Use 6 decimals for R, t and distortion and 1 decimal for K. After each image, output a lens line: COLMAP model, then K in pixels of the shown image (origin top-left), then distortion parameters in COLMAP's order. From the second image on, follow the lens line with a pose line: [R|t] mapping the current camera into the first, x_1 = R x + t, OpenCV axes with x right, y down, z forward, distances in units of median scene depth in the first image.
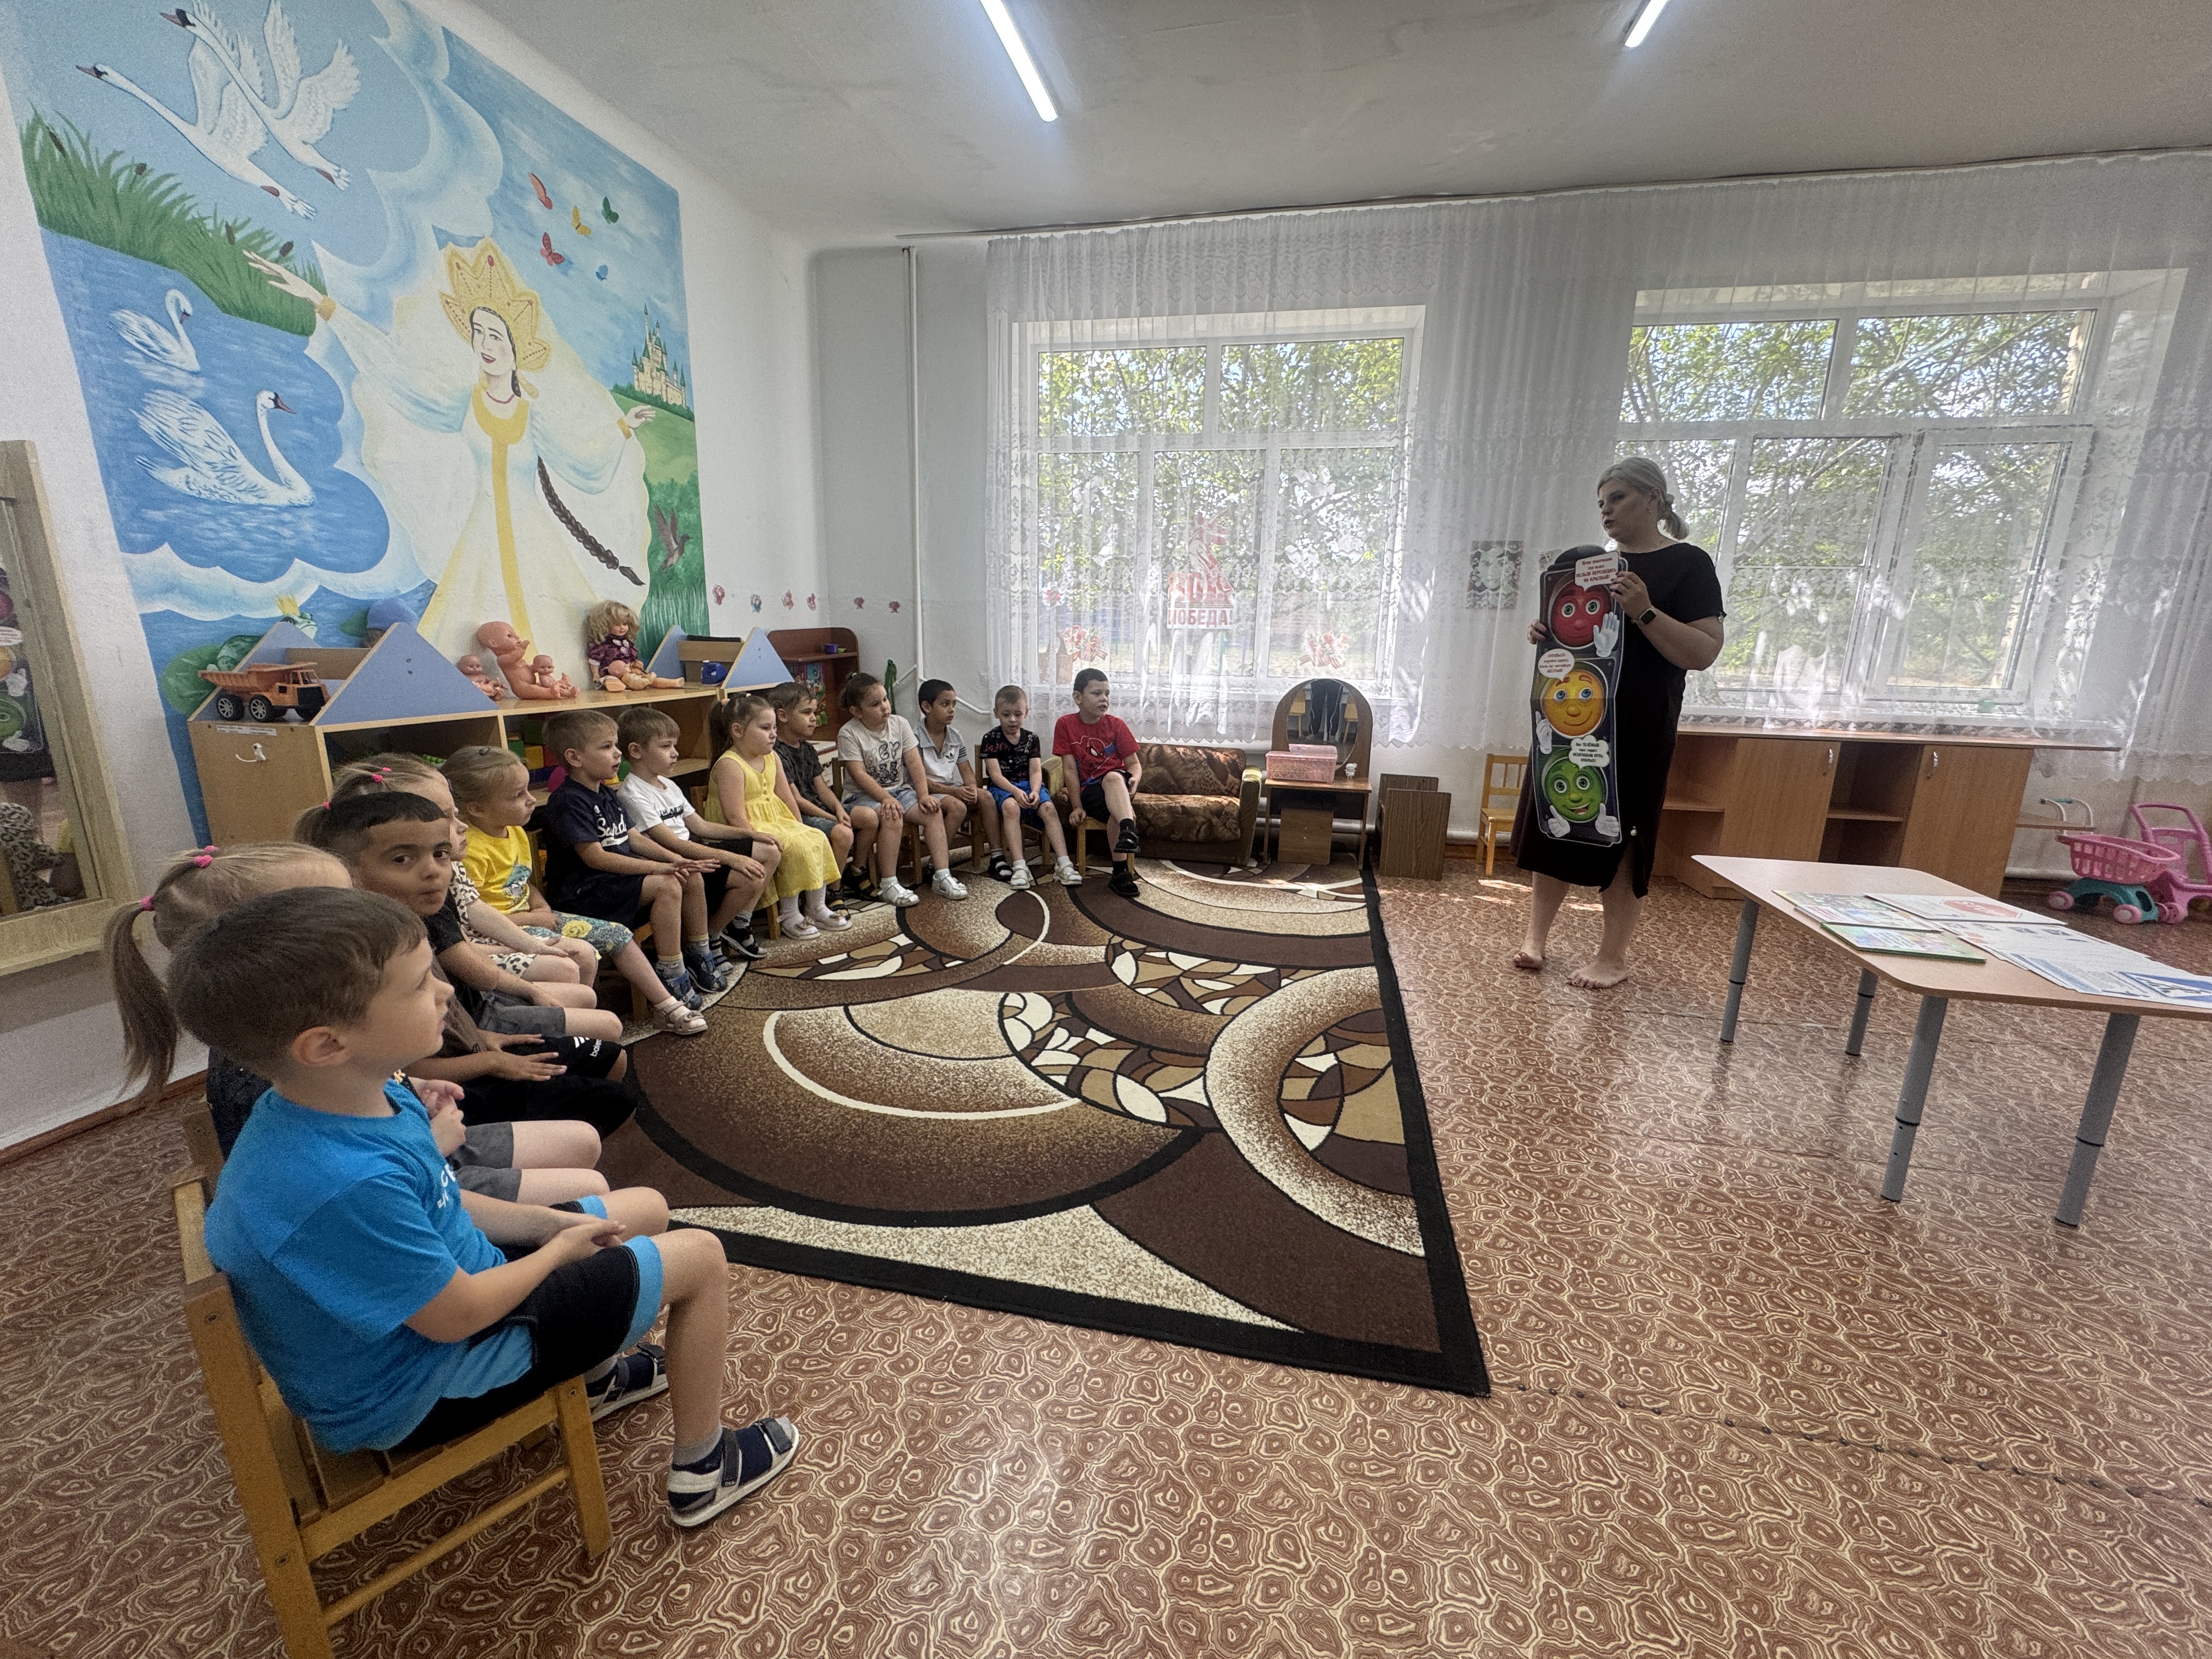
lens RADIAL K [[884.1, 0, 1104.6], [0, 884.1, 826.1], [0, 0, 1]] dist [-0.005181, 0.001007]
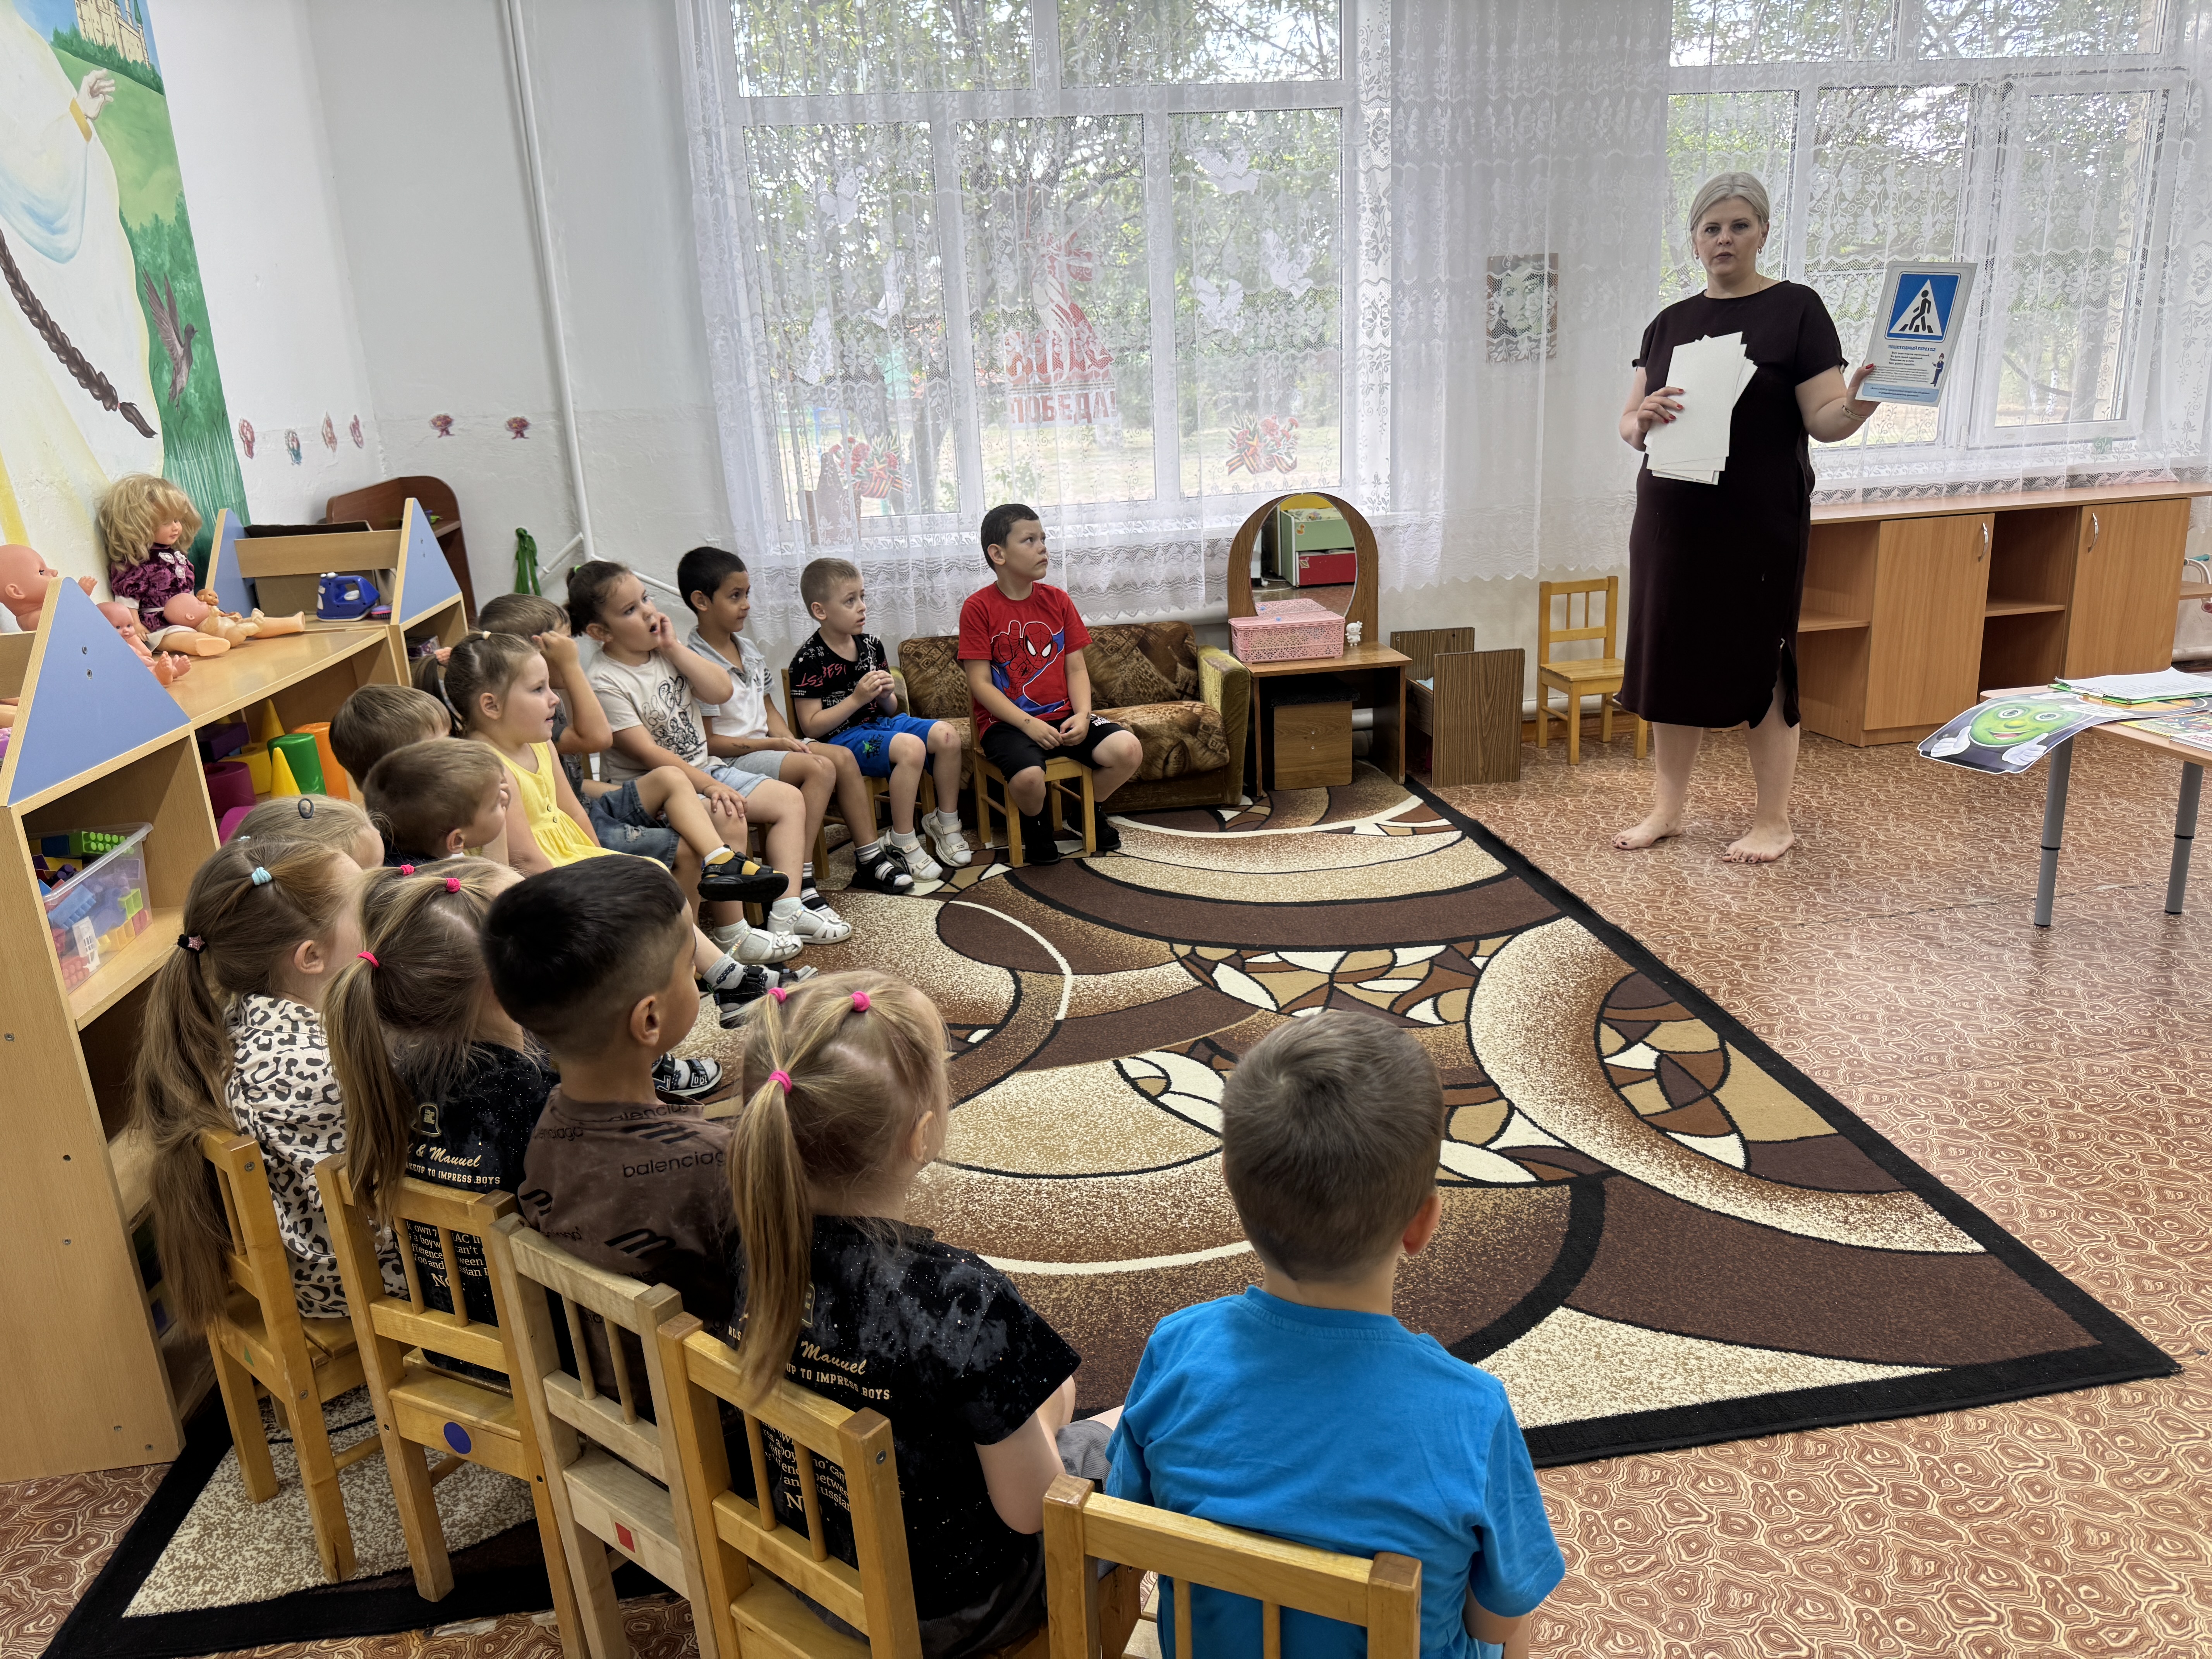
lens RADIAL K [[1553.4, 0, 1101.4], [0, 1553.4, 845.0], [0, 0, 1]] dist [0.041969, -0.053670]
pose [[0.936554, -0.164351, 0.309604, -0.462942], [0.144074, 0.985697, 0.087428, -0.061912], [-0.319545, -0.037275, 0.946838, -0.028754]]
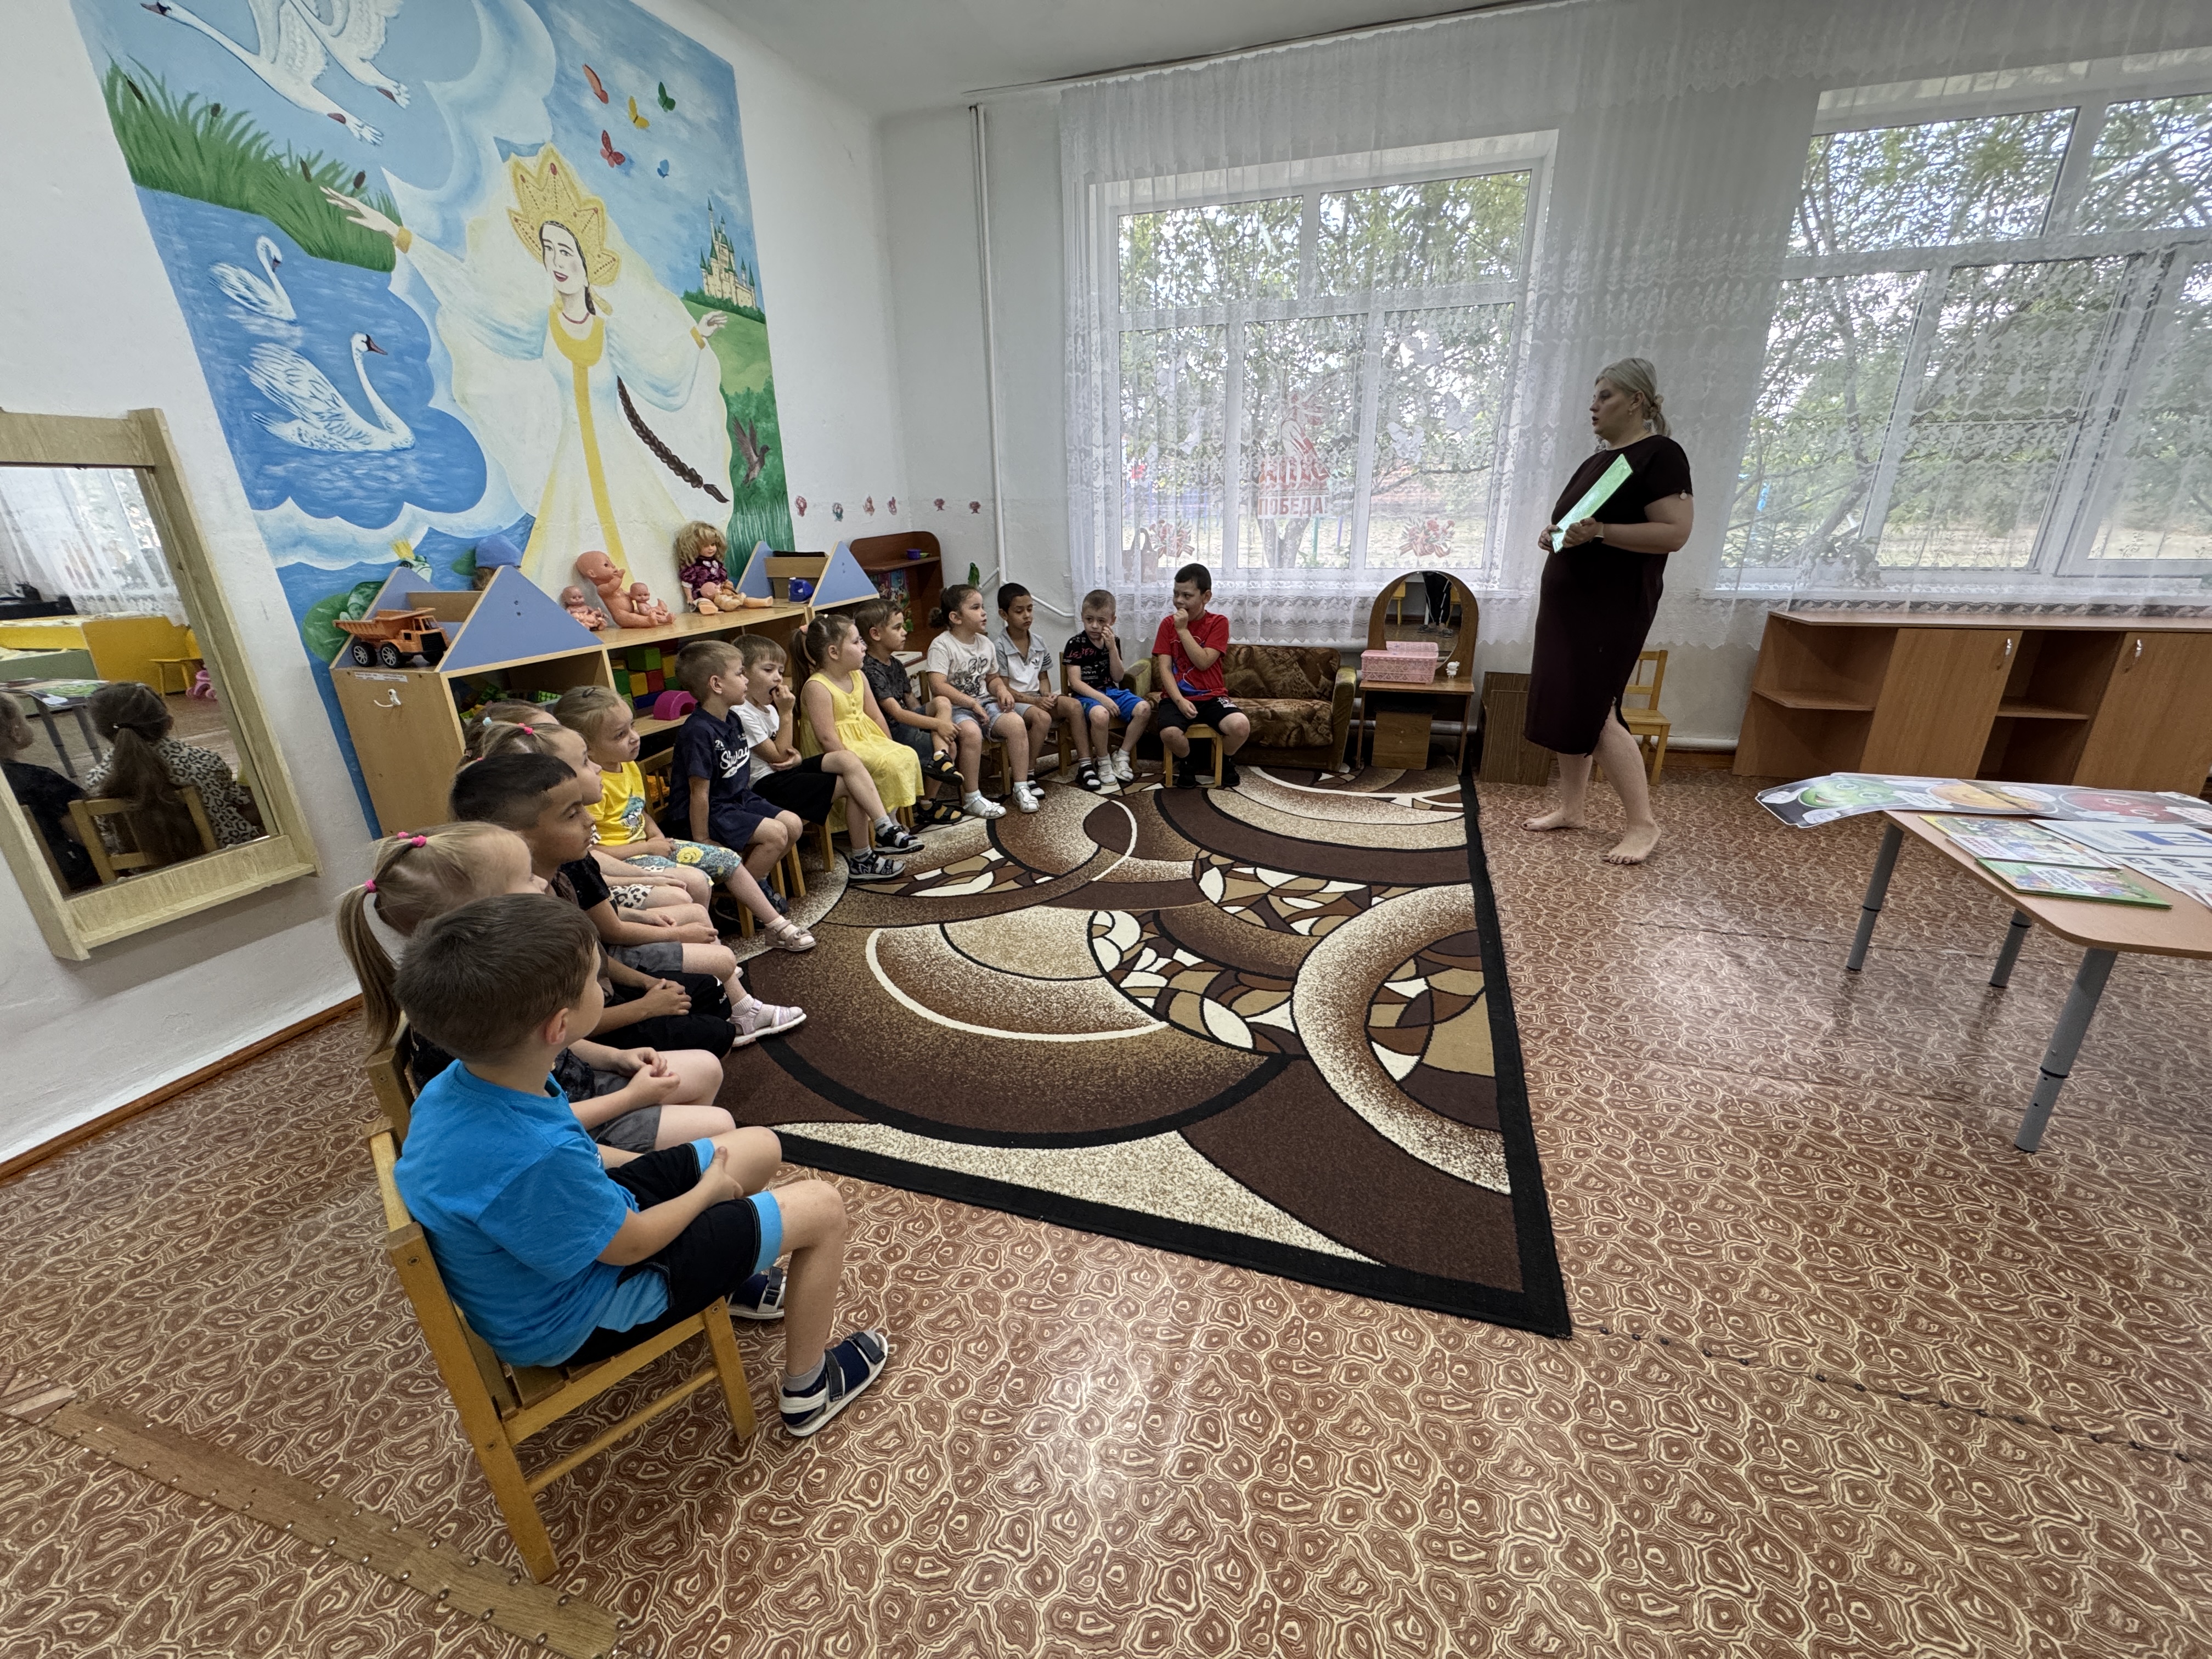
lens RADIAL K [[884.1, 0, 1104.0], [0, 884.1, 826.5], [0, 0, 1]] dist [-0.005181, 0.001007]
pose [[0.994929, -0.003598, -0.100518, 0.002057], [0.016640, 0.991477, 0.129215, -0.042007], [0.099197, -0.130233, 0.986509, 0.008661]]
